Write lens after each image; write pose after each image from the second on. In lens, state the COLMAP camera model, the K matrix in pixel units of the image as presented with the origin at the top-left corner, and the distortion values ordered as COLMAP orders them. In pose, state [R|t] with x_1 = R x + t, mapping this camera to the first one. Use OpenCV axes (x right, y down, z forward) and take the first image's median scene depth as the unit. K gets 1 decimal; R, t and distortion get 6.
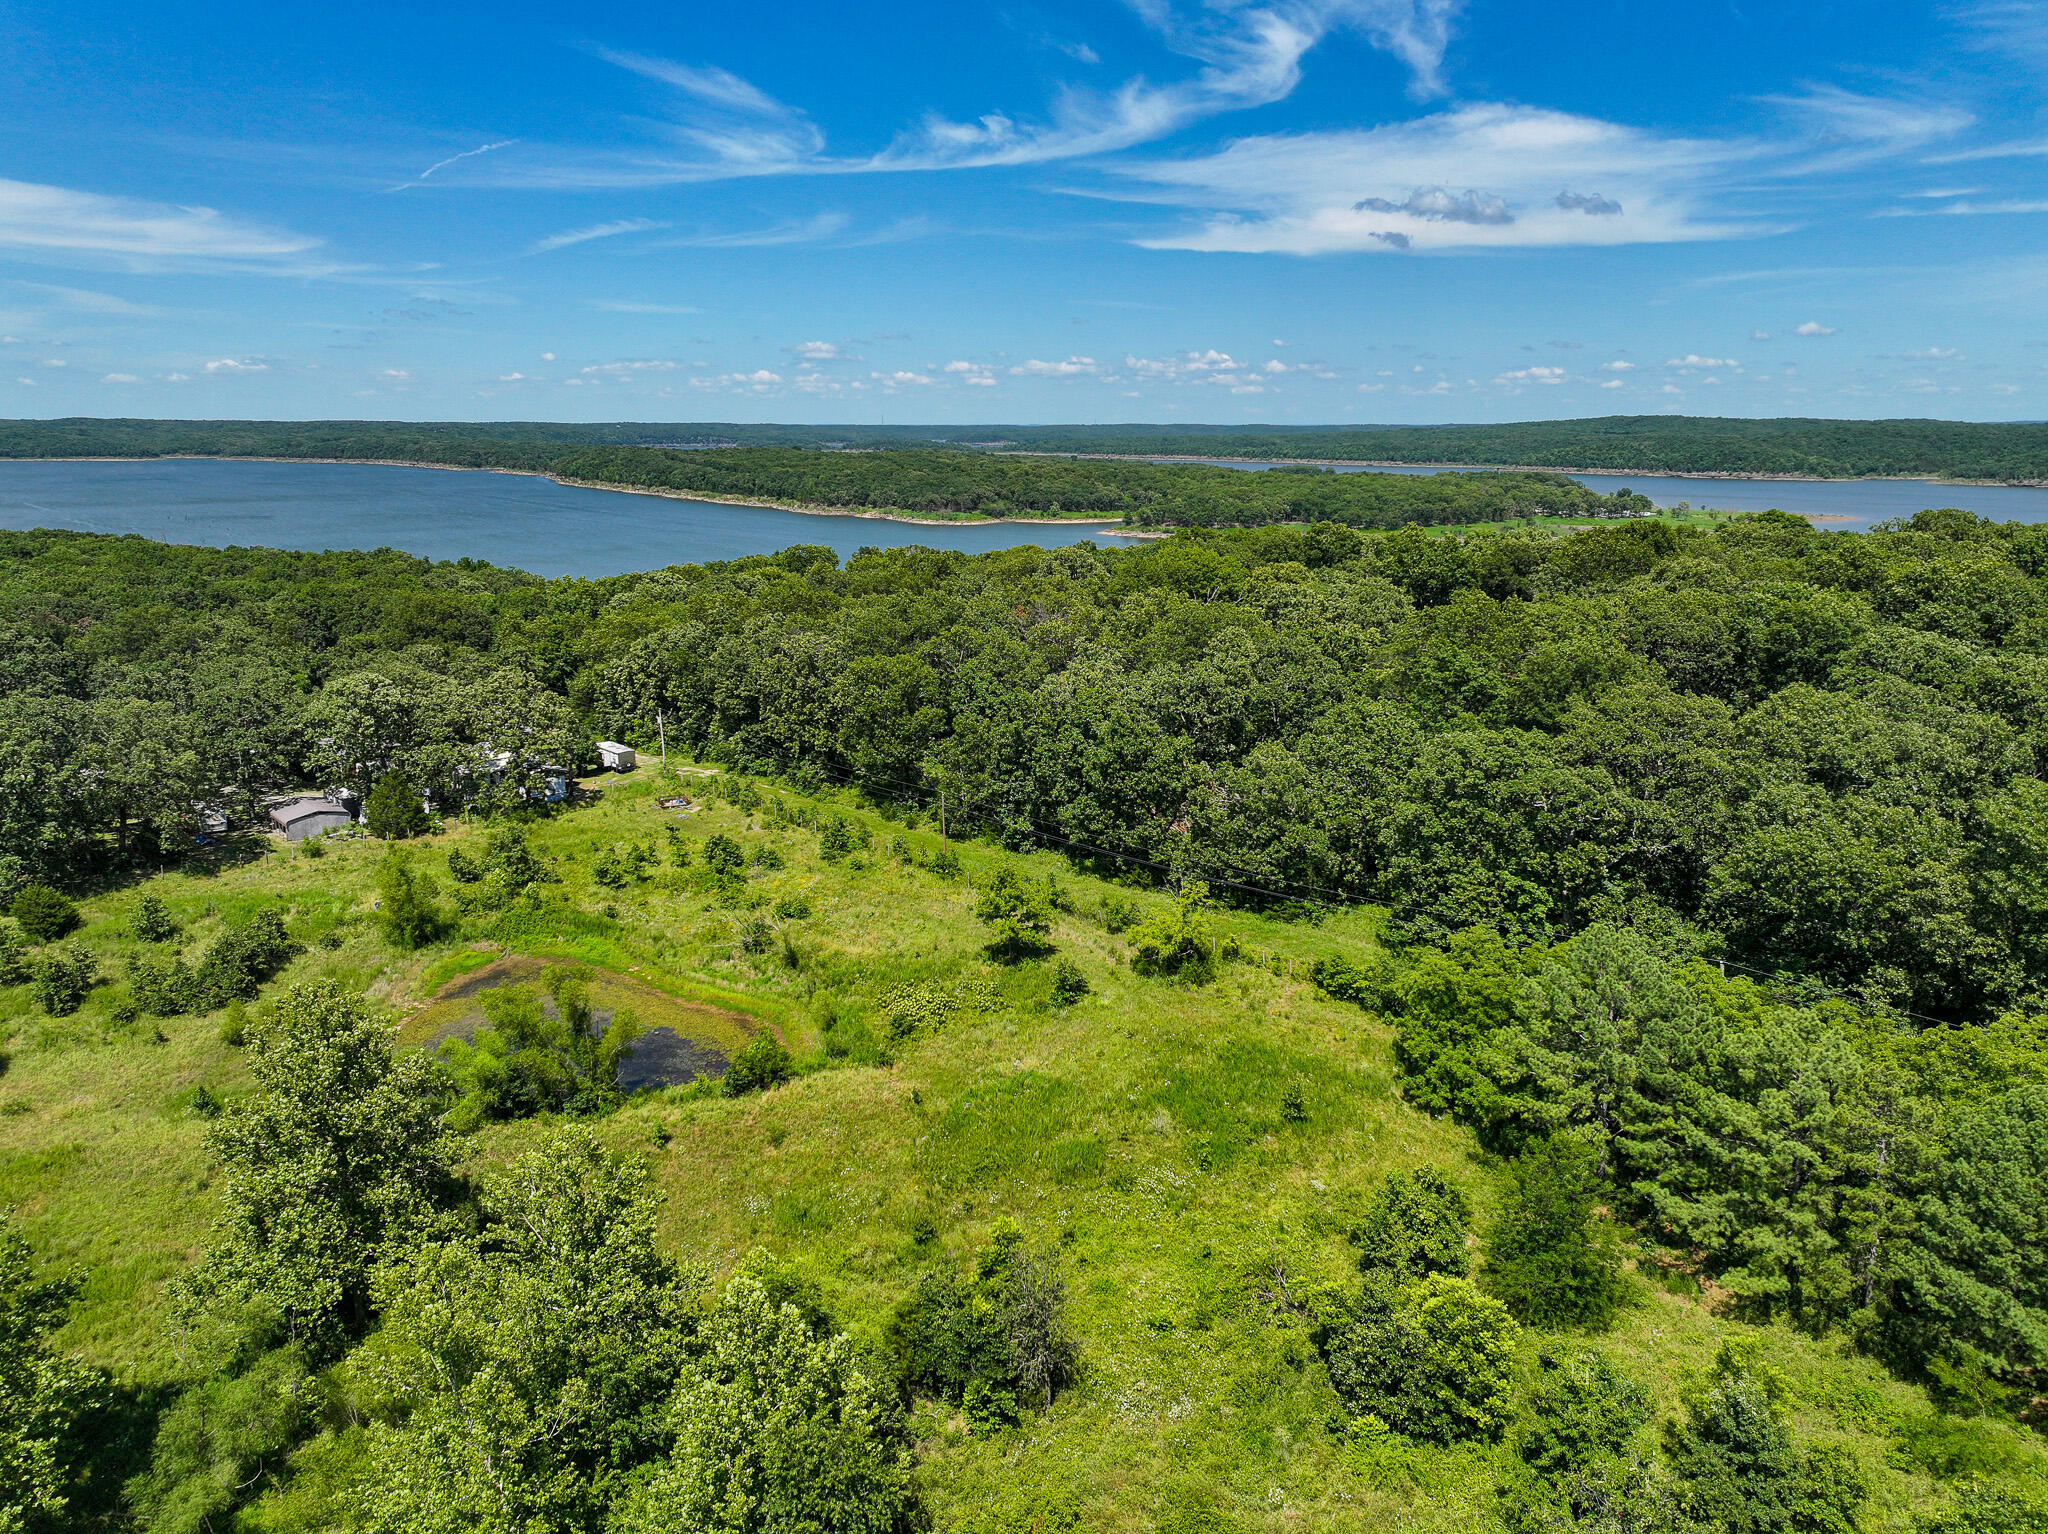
lens RADIAL K [[1439.4, 0, 1023.9], [0, 1439.4, 760.4], [0, 0, 1]] dist [0.005537, 0.008529]
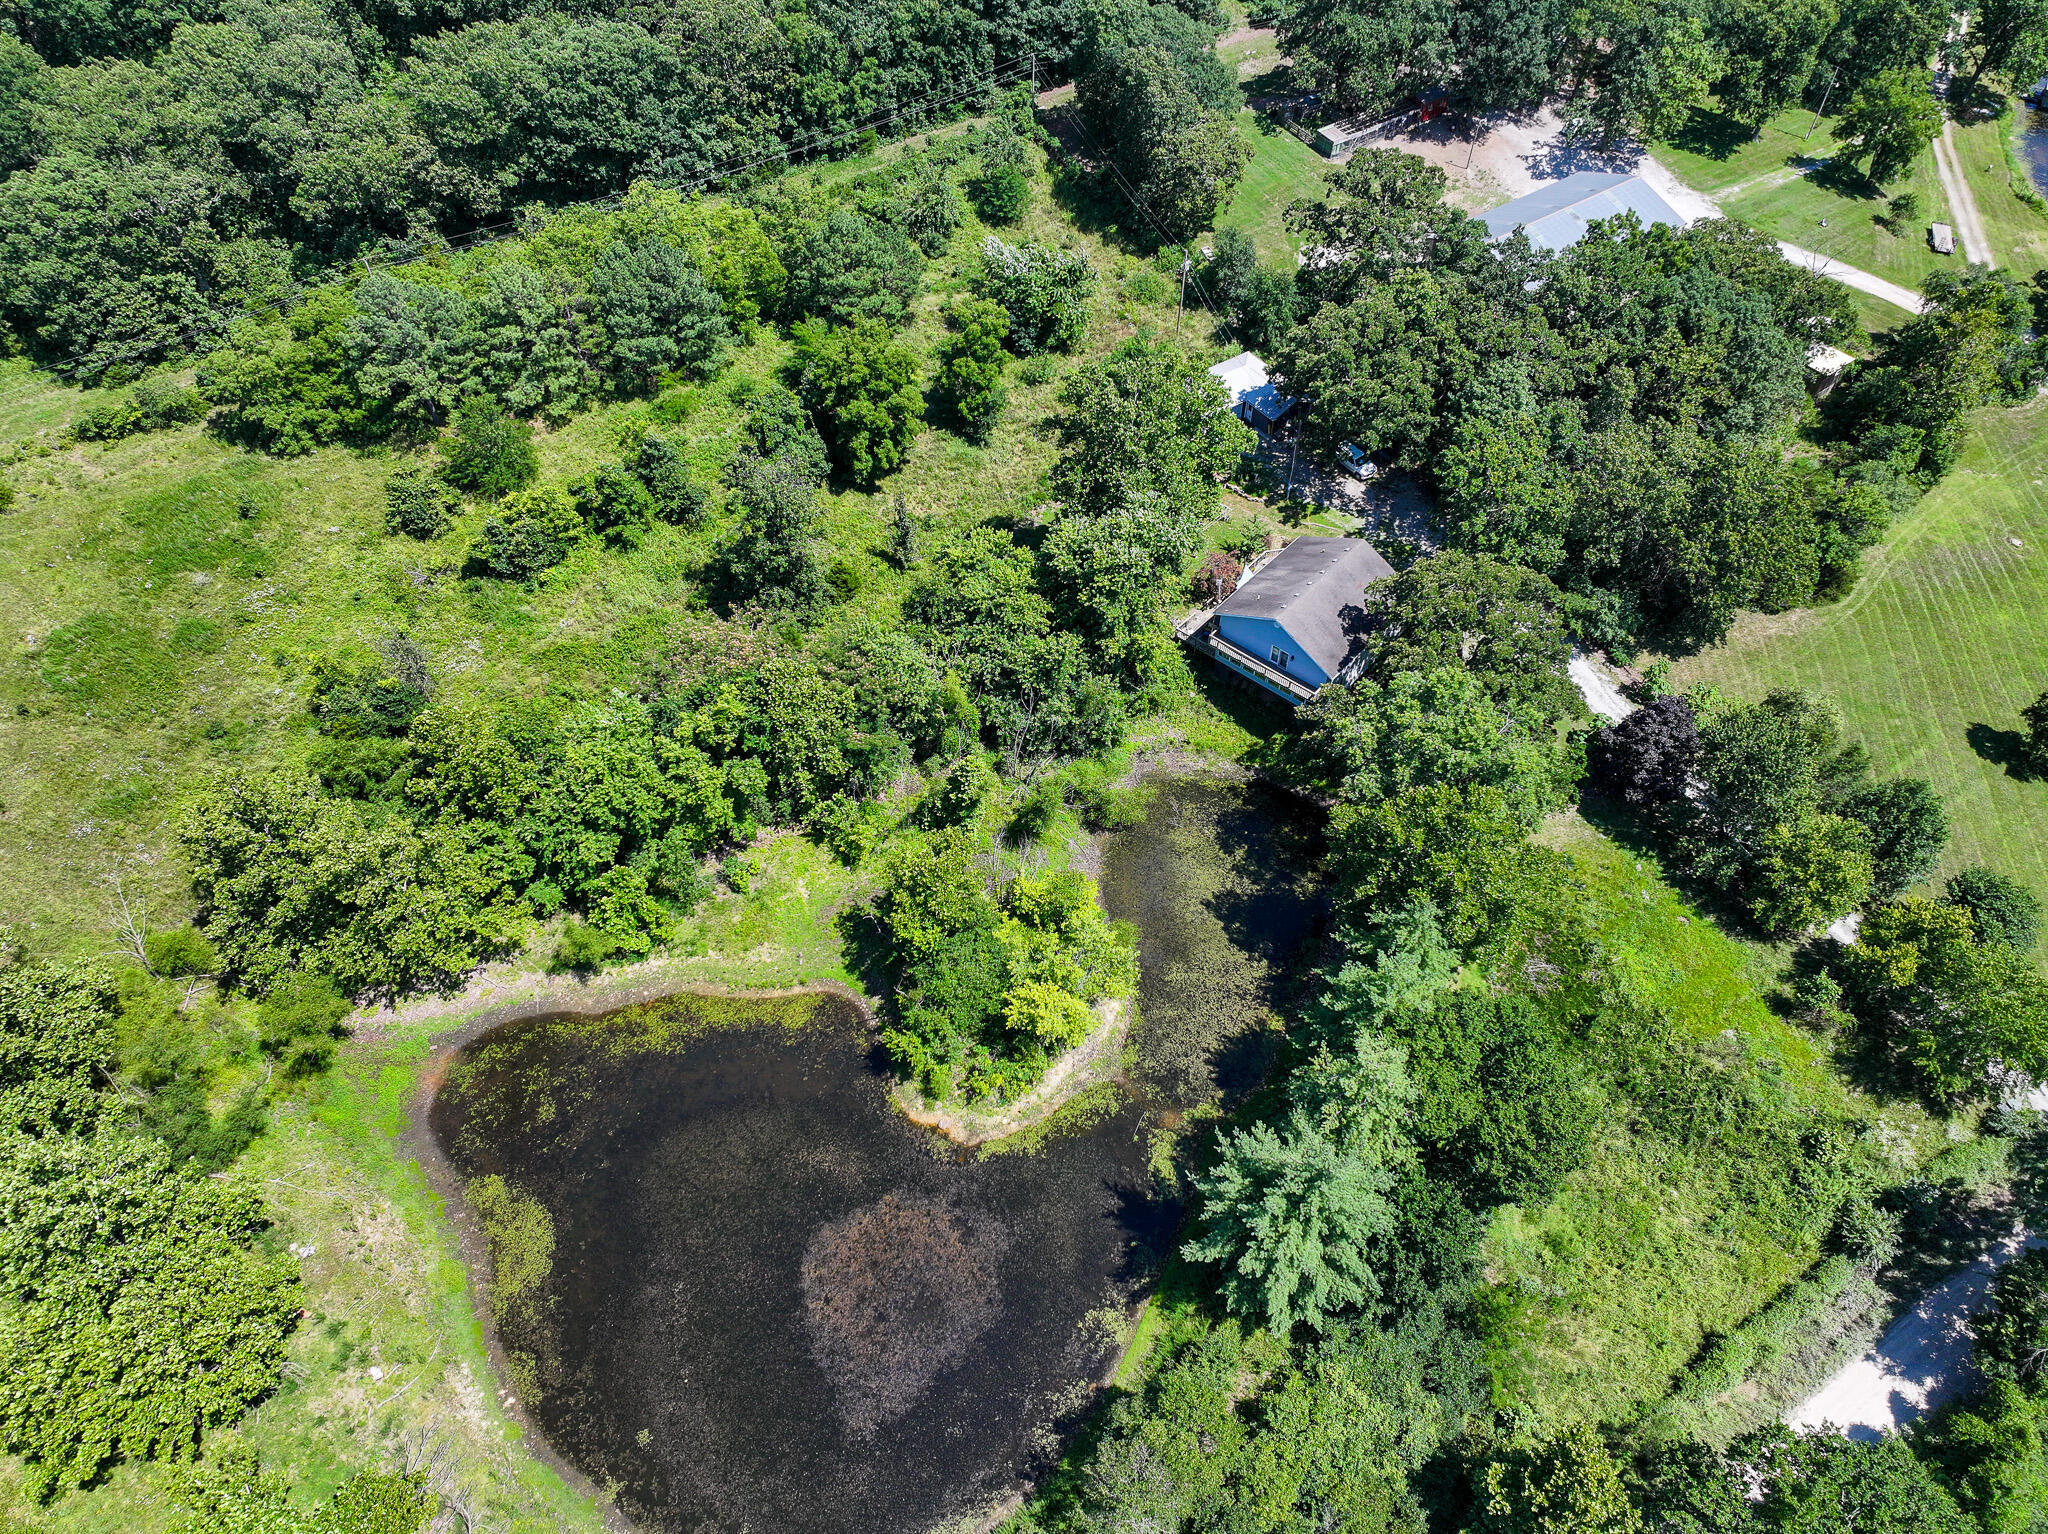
lens RADIAL K [[1439.4, 0, 1023.9], [0, 1439.4, 760.4], [0, 0, 1]] dist [0.005537, 0.008529]
pose [[0.209878, -0.732114, 0.648044, -0.501991], [0.219655, 0.681169, 0.698398, -0.275015], [-0.952734, -0.004232, 0.303775, -0.099863]]
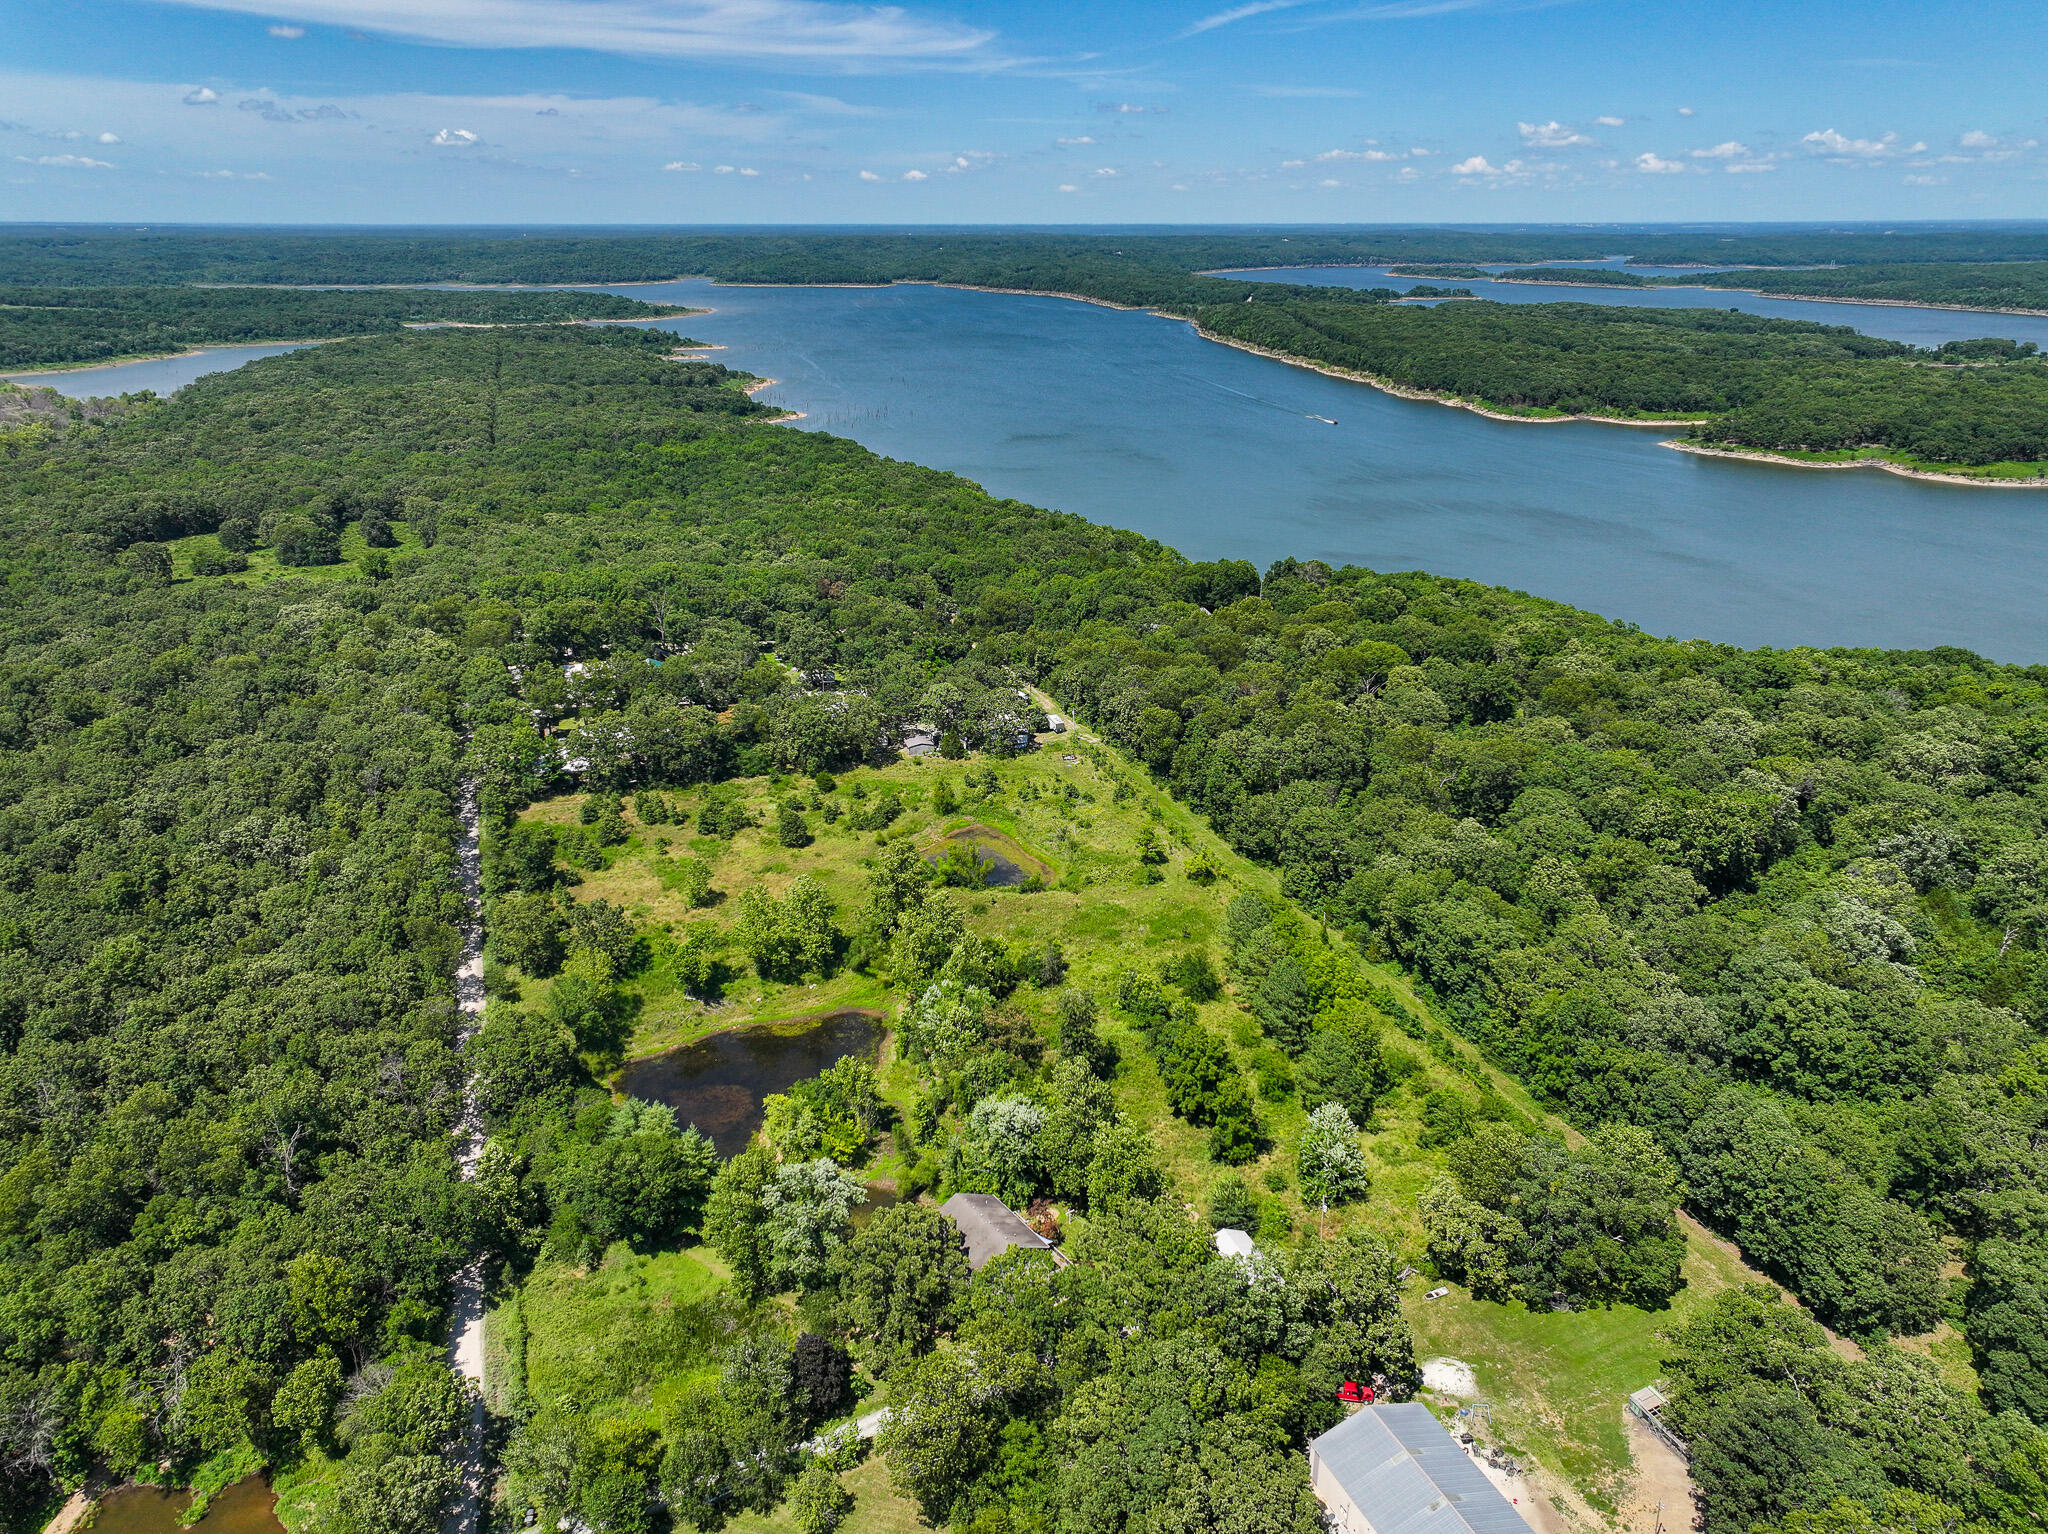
lens RADIAL K [[1427.6, 0, 1028.5], [0, 1427.6, 773.1], [0, 0, 1]] dist [0.002974, 0.017454]
pose [[0.904055, 0.155532, -0.398114, 0.678900], [-0.098248, 0.982121, 0.160582, -0.347482], [0.415972, -0.106061, 0.903171, -1.165703]]
